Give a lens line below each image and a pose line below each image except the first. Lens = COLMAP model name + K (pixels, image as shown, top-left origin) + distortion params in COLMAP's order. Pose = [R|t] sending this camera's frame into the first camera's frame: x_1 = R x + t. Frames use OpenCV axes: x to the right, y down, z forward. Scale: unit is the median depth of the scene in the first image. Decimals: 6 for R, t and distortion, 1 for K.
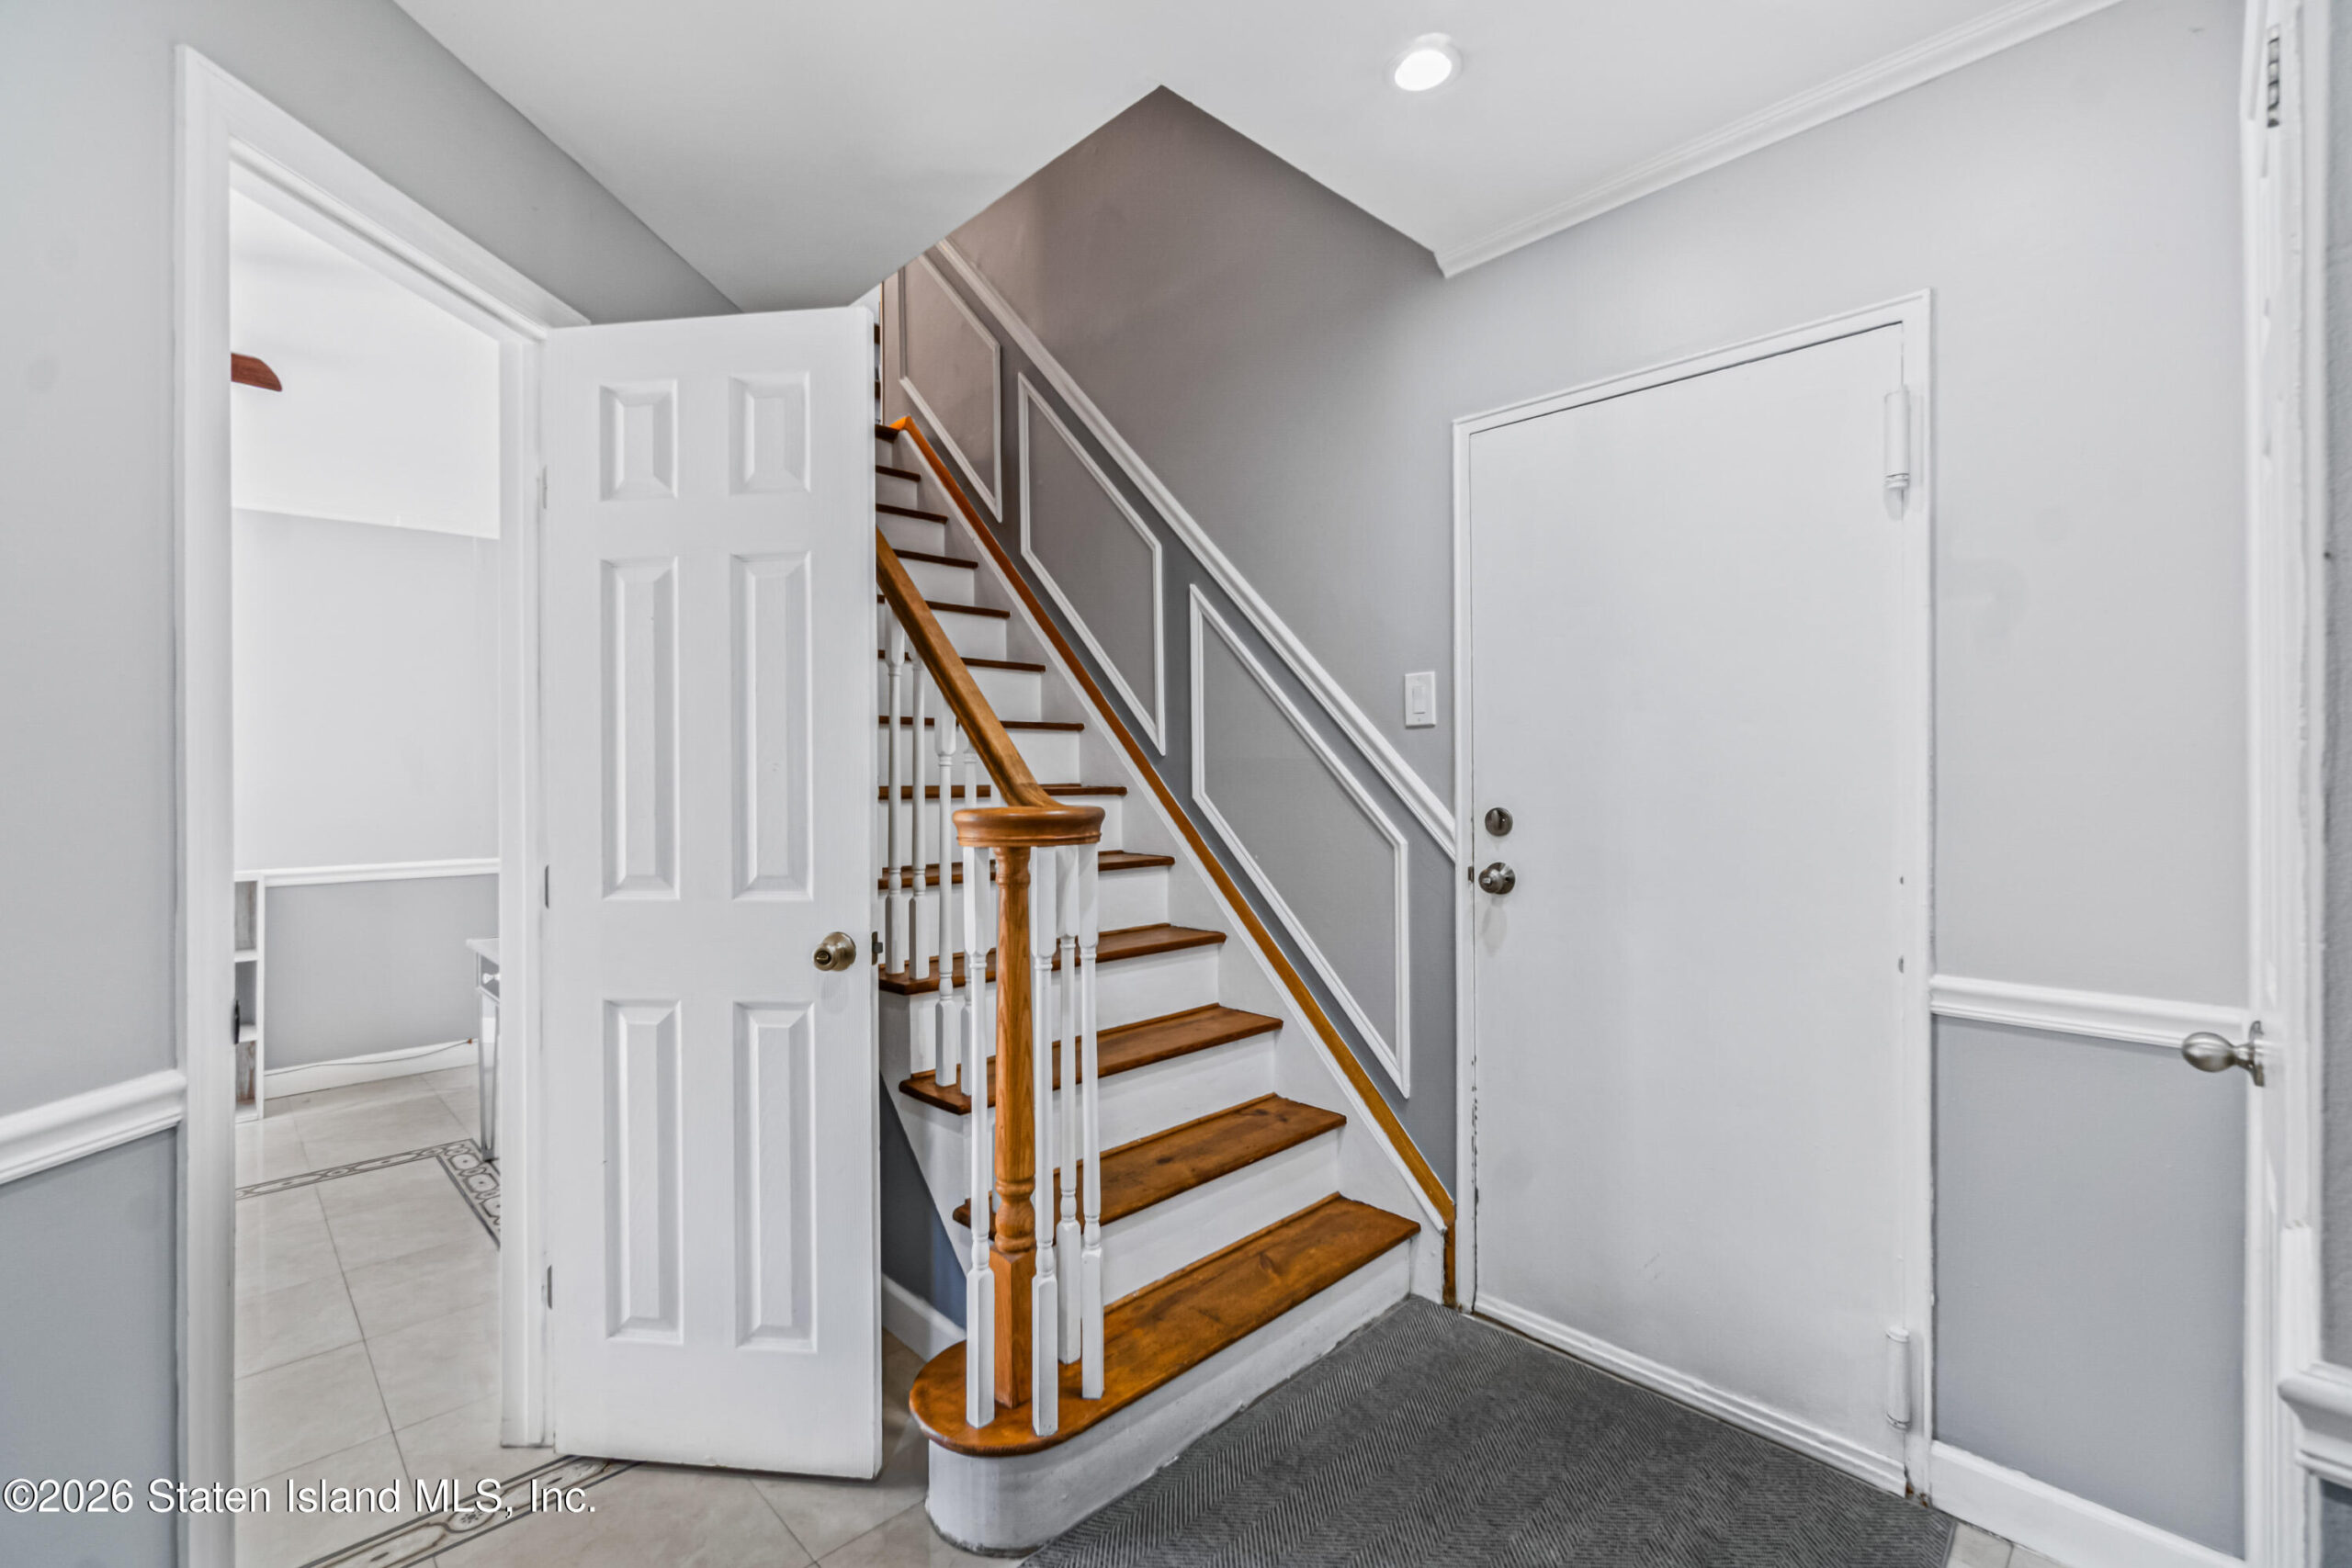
lens RADIAL K [[1027.1, 0, 1172.0], [0, 1027.1, 779.2], [0, 0, 1]] dist [0.003318, 0.001382]
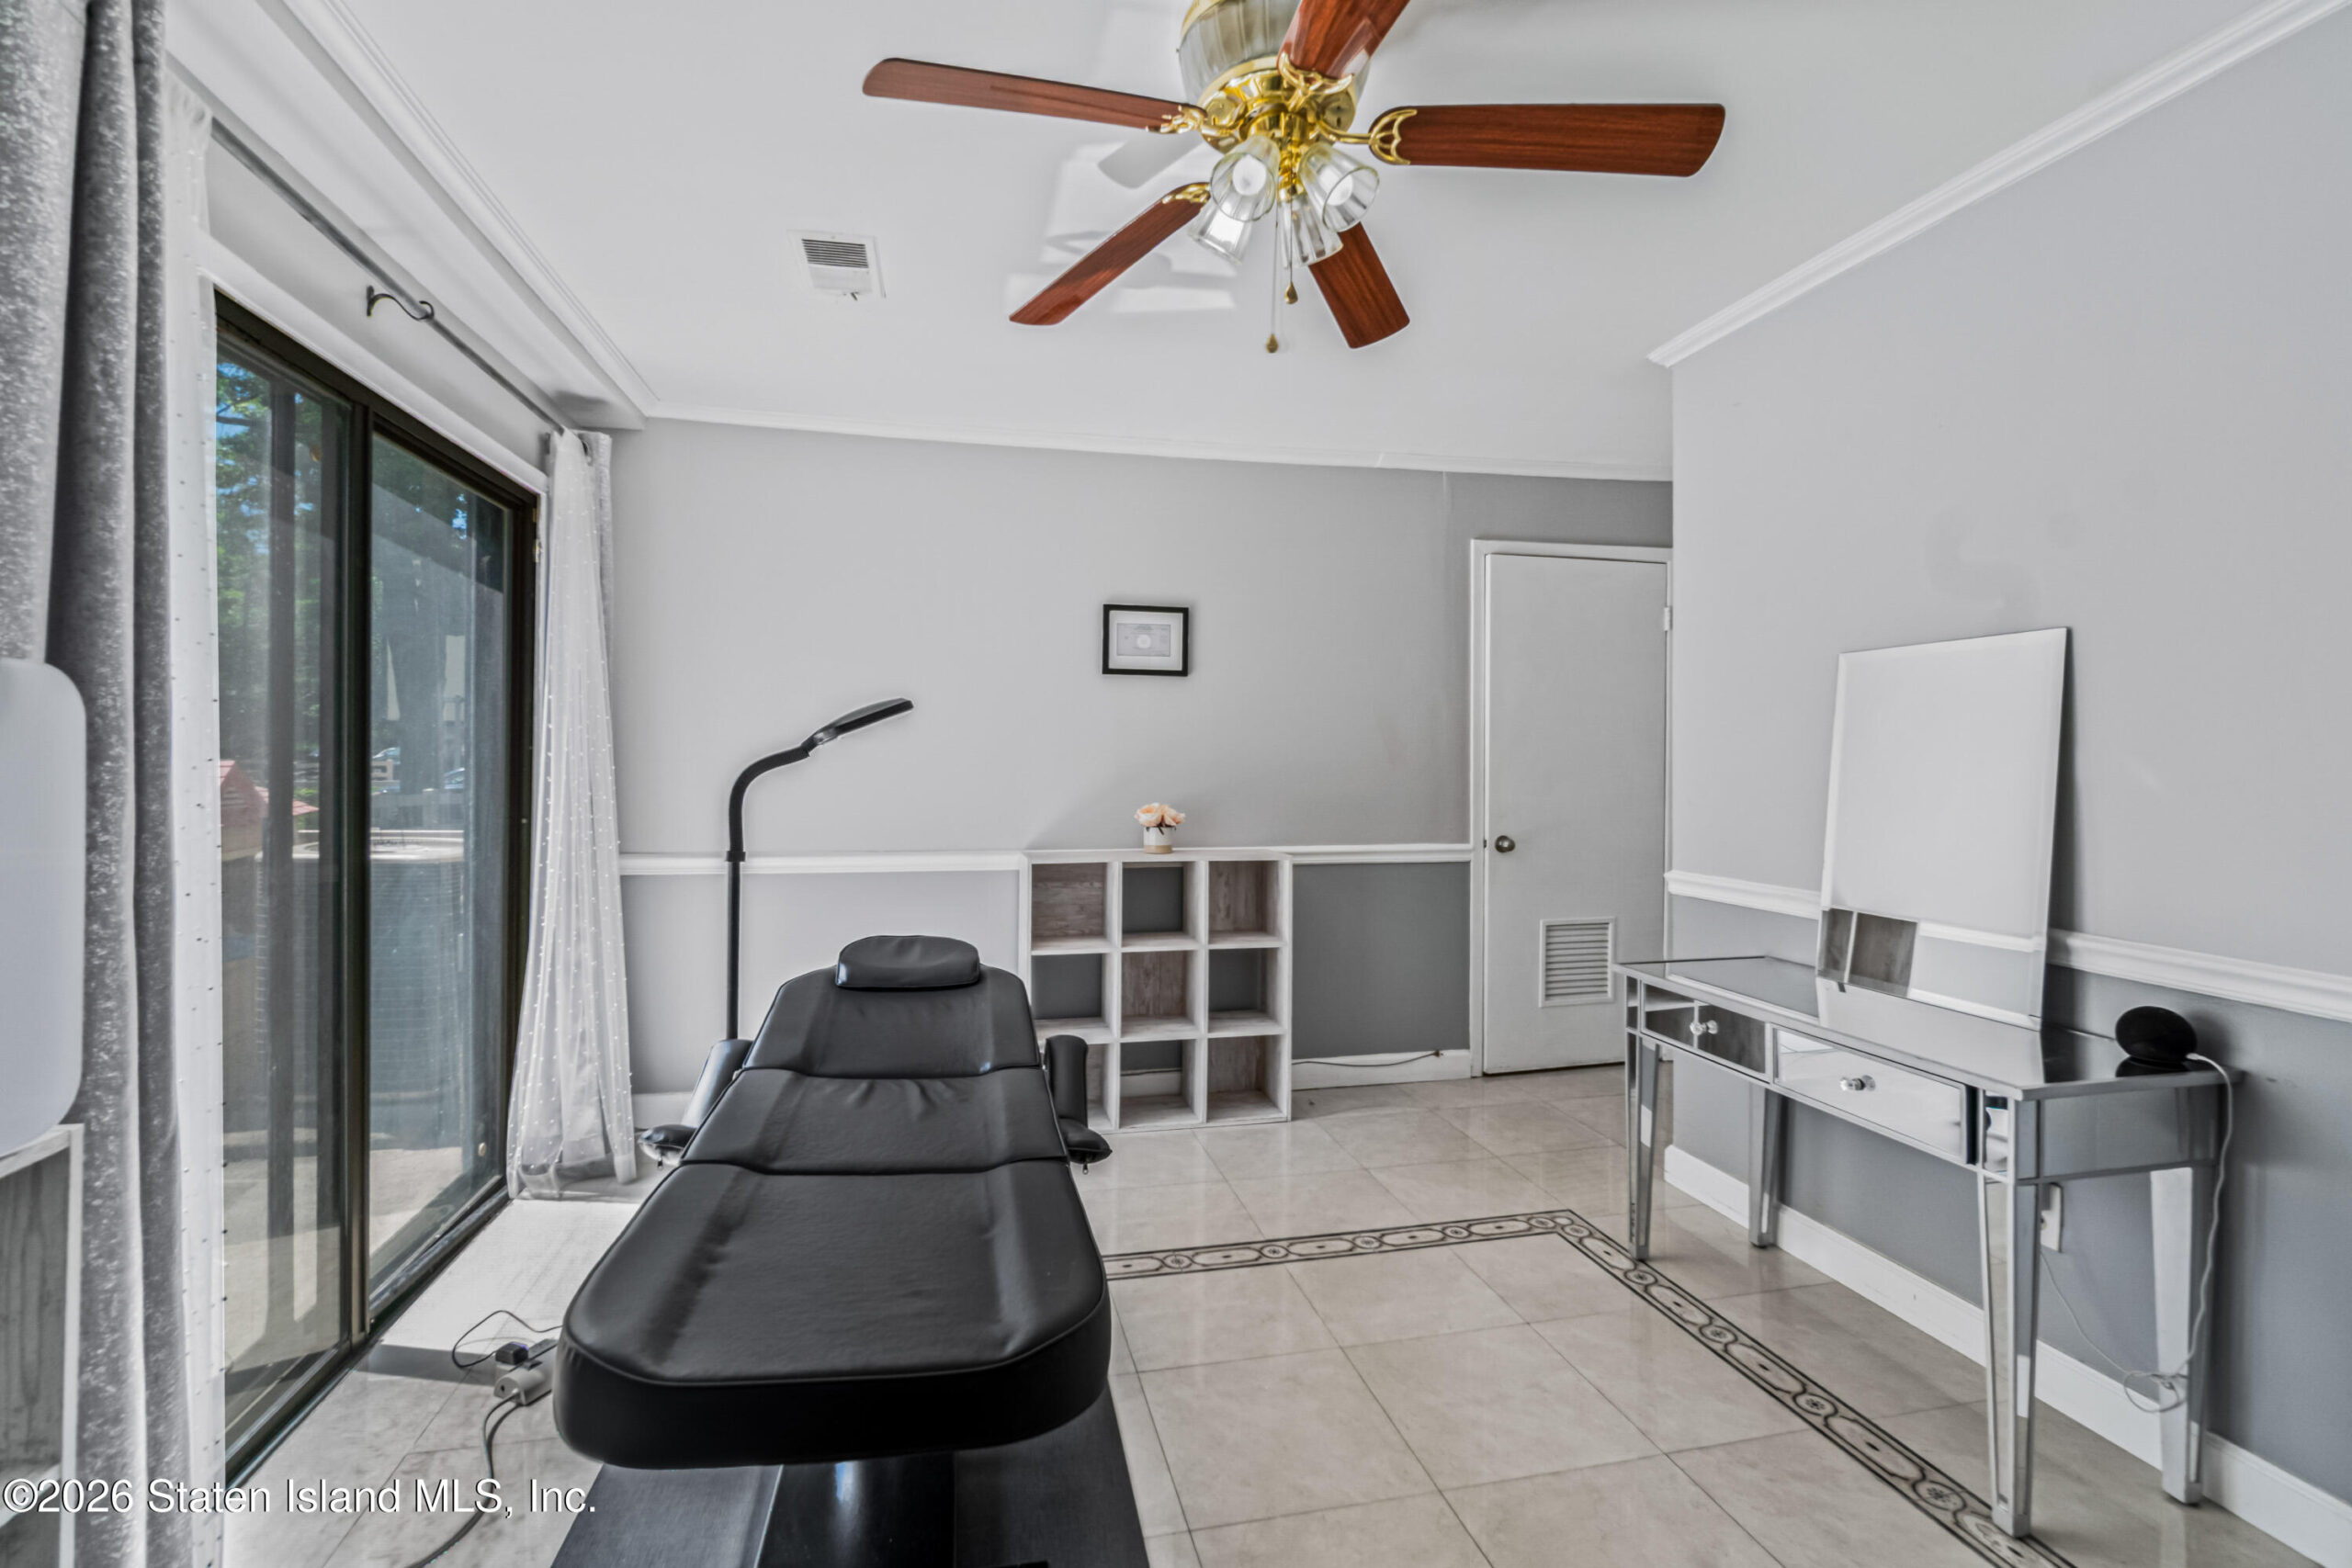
lens RADIAL K [[1027.1, 0, 1174.9], [0, 1027.1, 768.8], [0, 0, 1]] dist [0.003318, 0.001382]
pose [[0.864399, 0.016248, -0.502544, -0.598359], [-0.014983, 0.999866, 0.006554, 0.015865], [0.502583, 0.001864, 0.864527, 0.190533]]
